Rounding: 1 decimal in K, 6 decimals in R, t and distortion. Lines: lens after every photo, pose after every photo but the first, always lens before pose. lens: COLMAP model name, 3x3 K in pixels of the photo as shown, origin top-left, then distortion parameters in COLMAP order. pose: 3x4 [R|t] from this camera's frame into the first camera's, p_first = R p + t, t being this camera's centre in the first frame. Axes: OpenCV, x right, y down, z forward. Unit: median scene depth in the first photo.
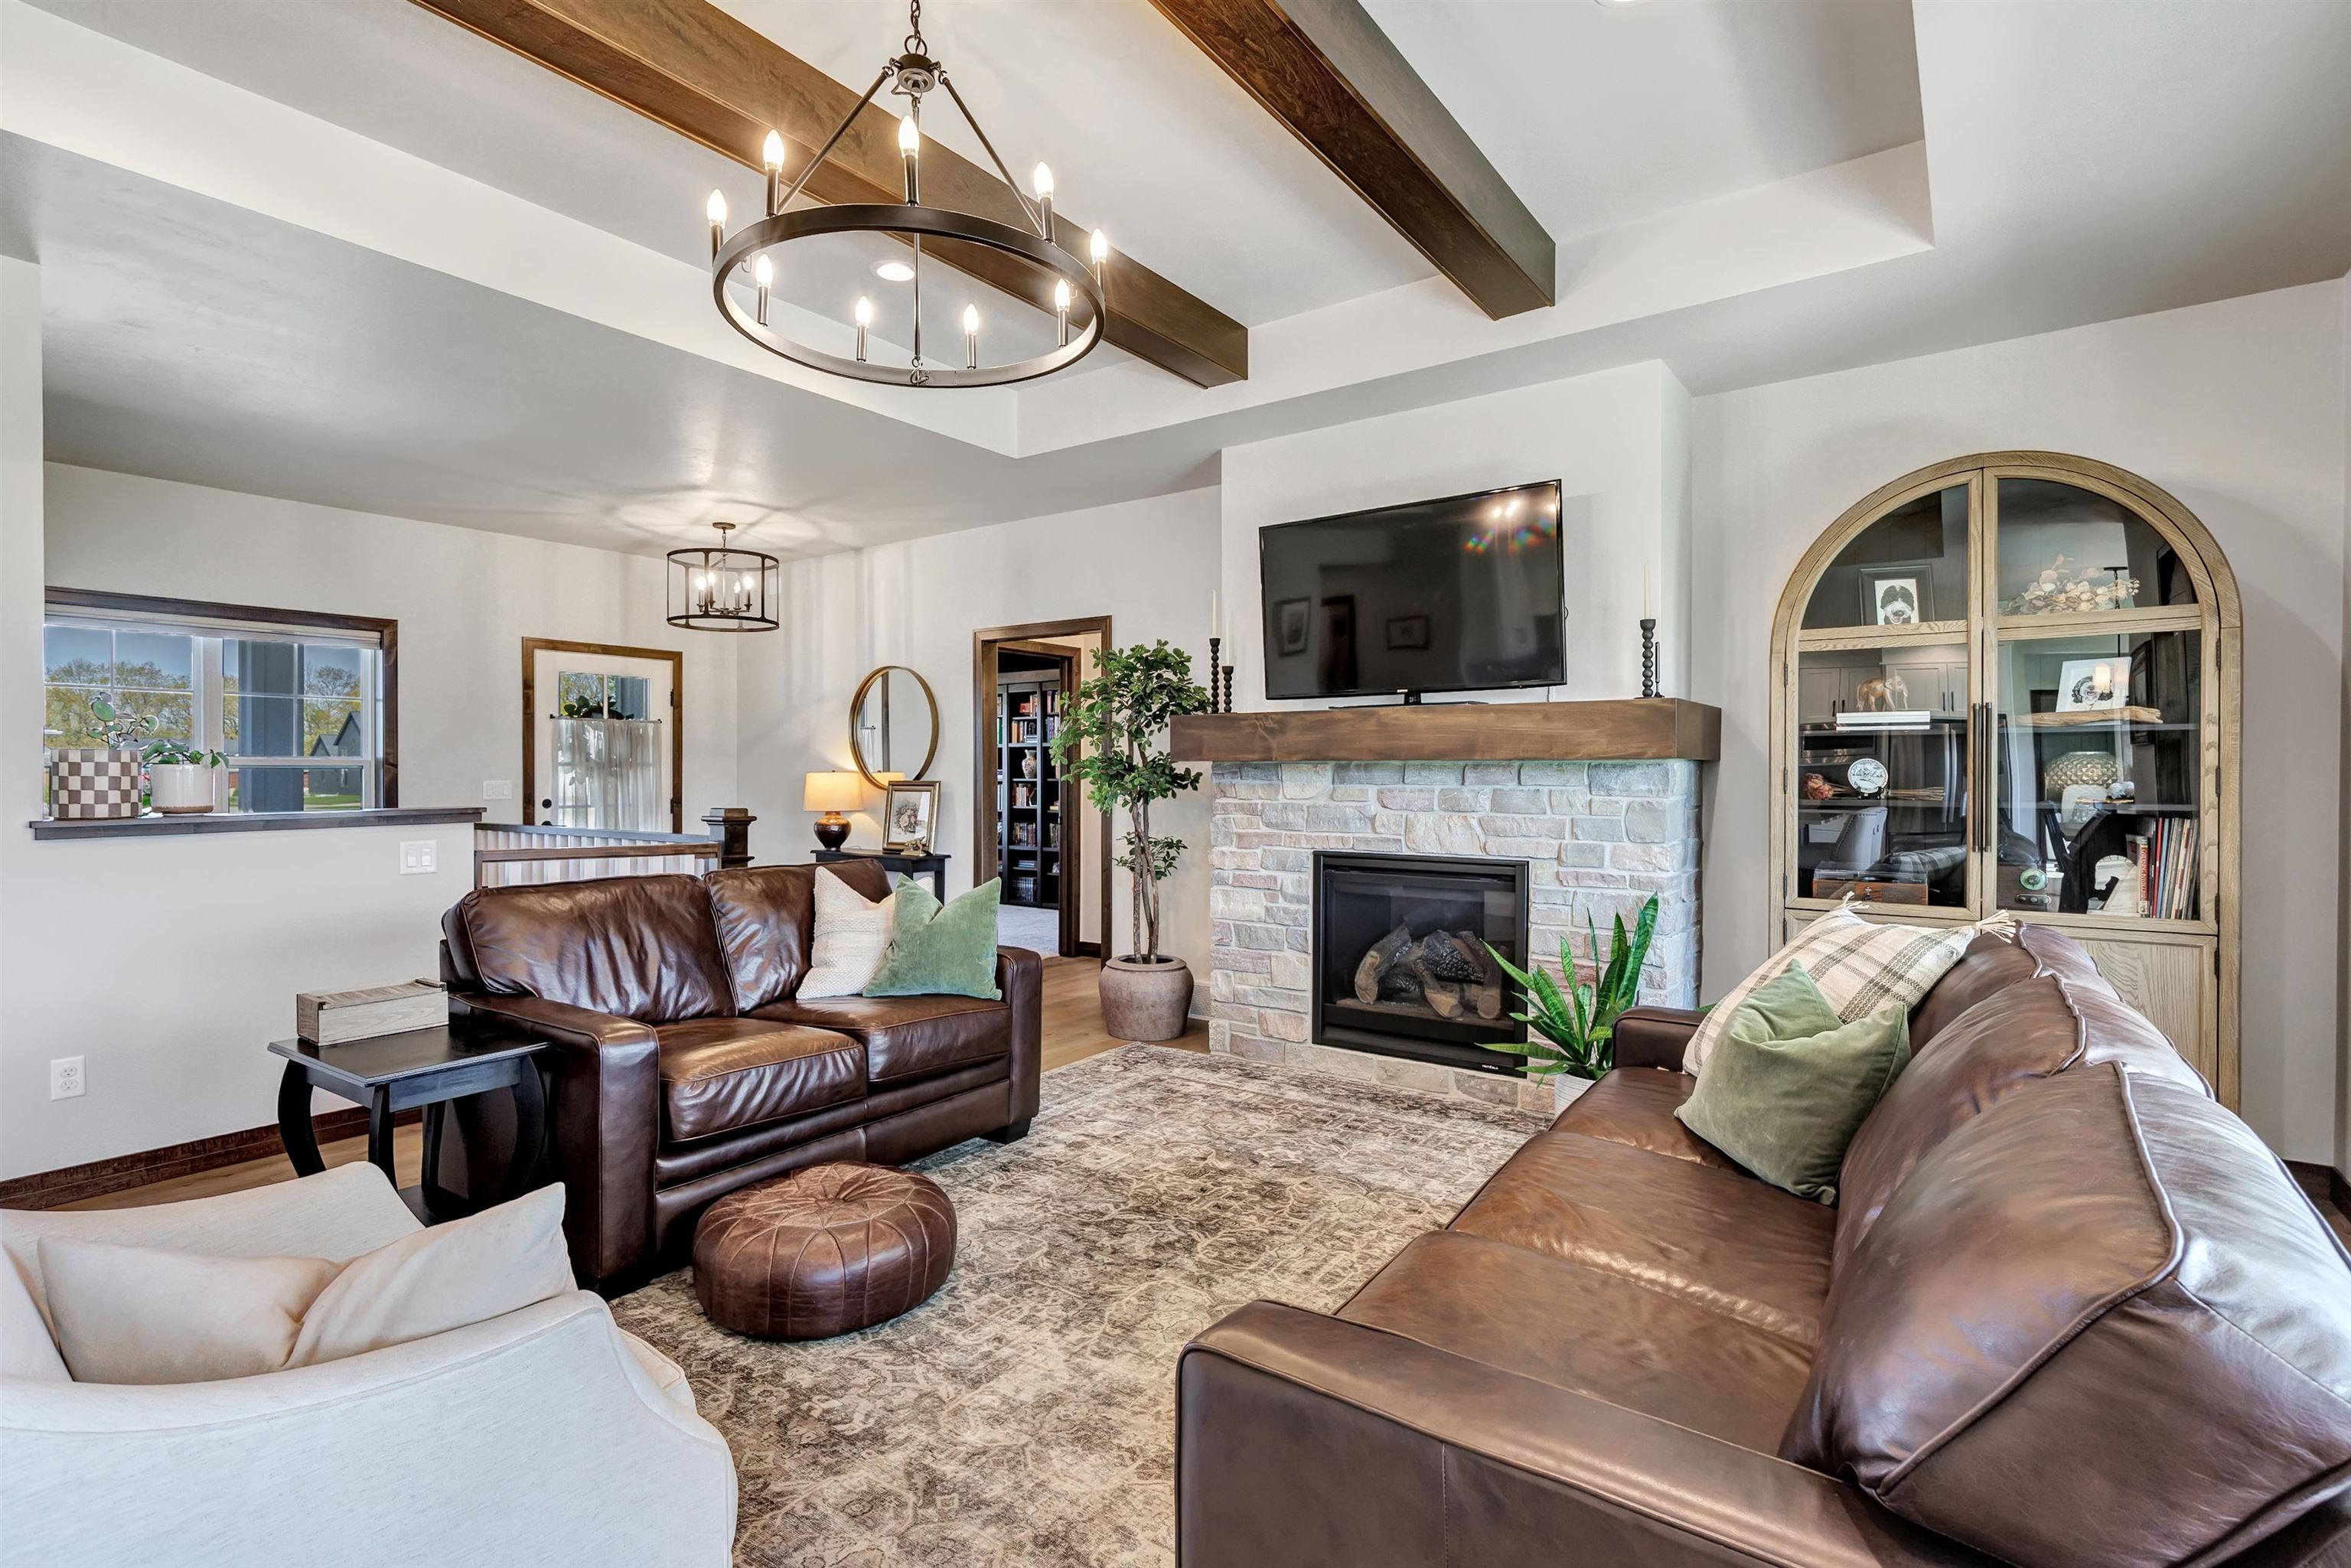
lens RADIAL K [[1107.7, 0, 1157.6], [0, 1107.7, 778.6], [0, 0, 1]] dist [0.010978, 0.000108]
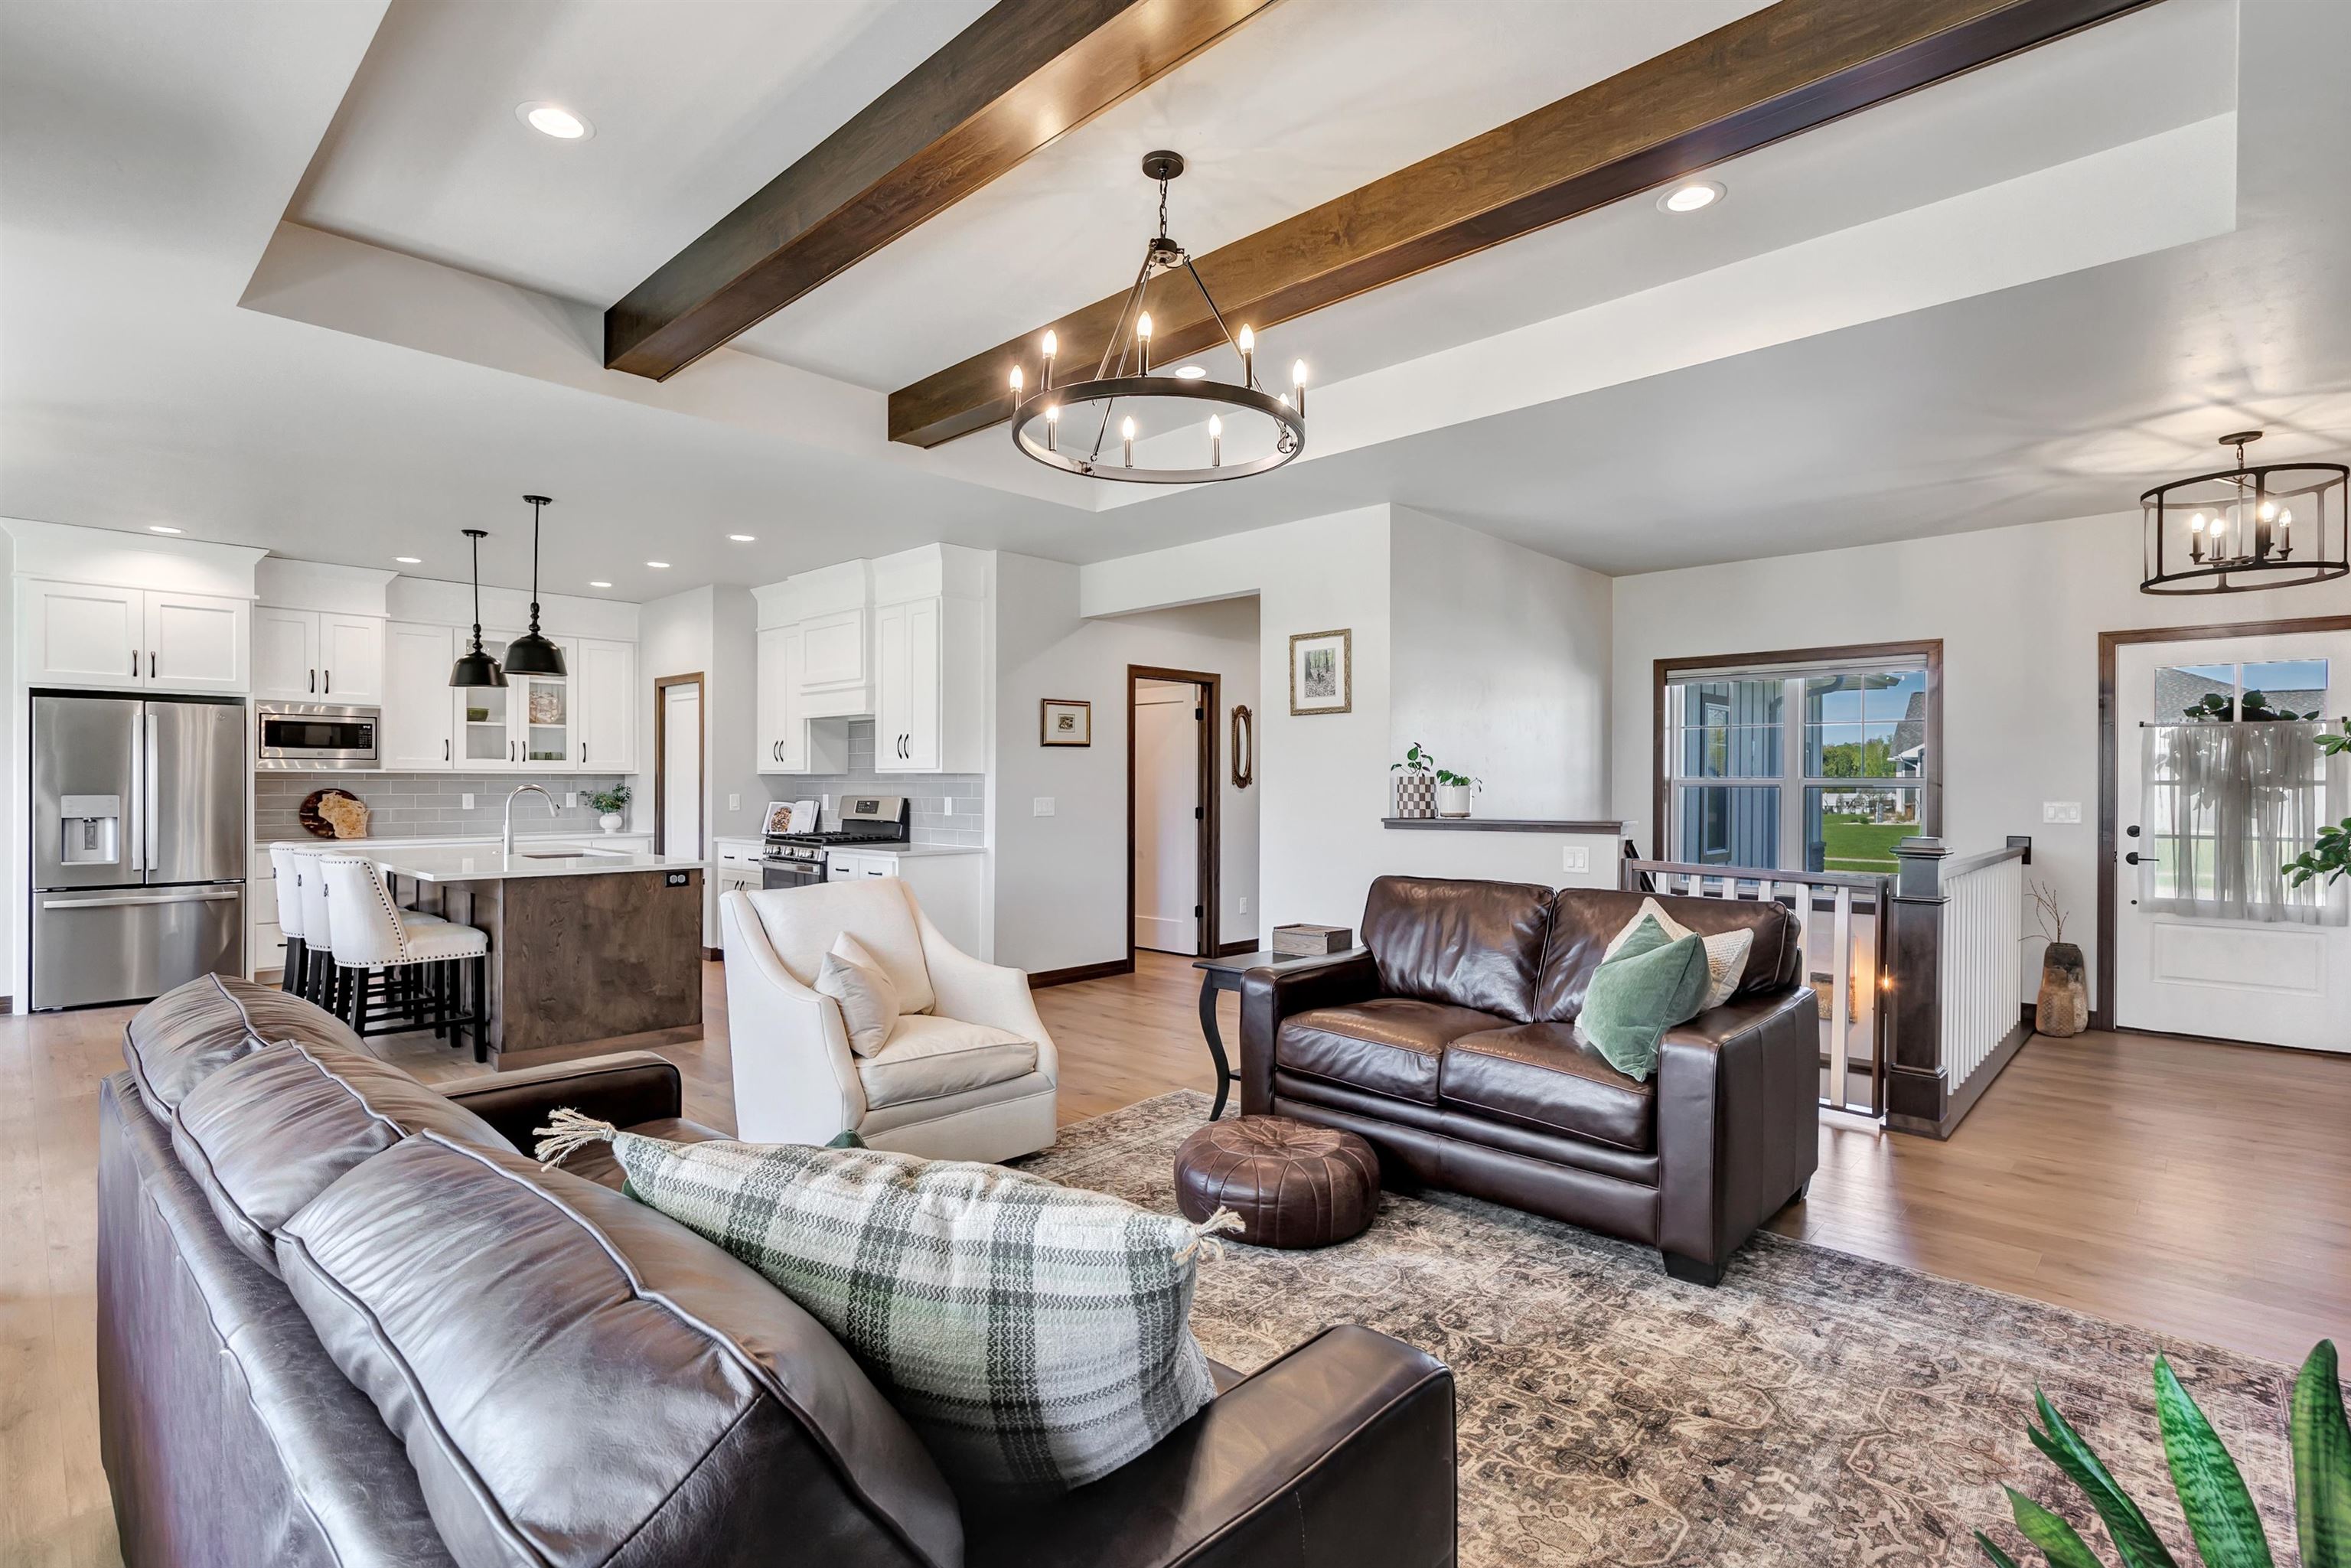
lens RADIAL K [[1107.7, 0, 1156.7], [0, 1107.7, 789.9], [0, 0, 1]] dist [0.010978, 0.000108]
pose [[-0.126530, 0.002497, -0.991960, 0.699347], [-0.009253, 0.999950, 0.003698, -0.008450], [0.991920, 0.009646, -0.126501, 0.766637]]
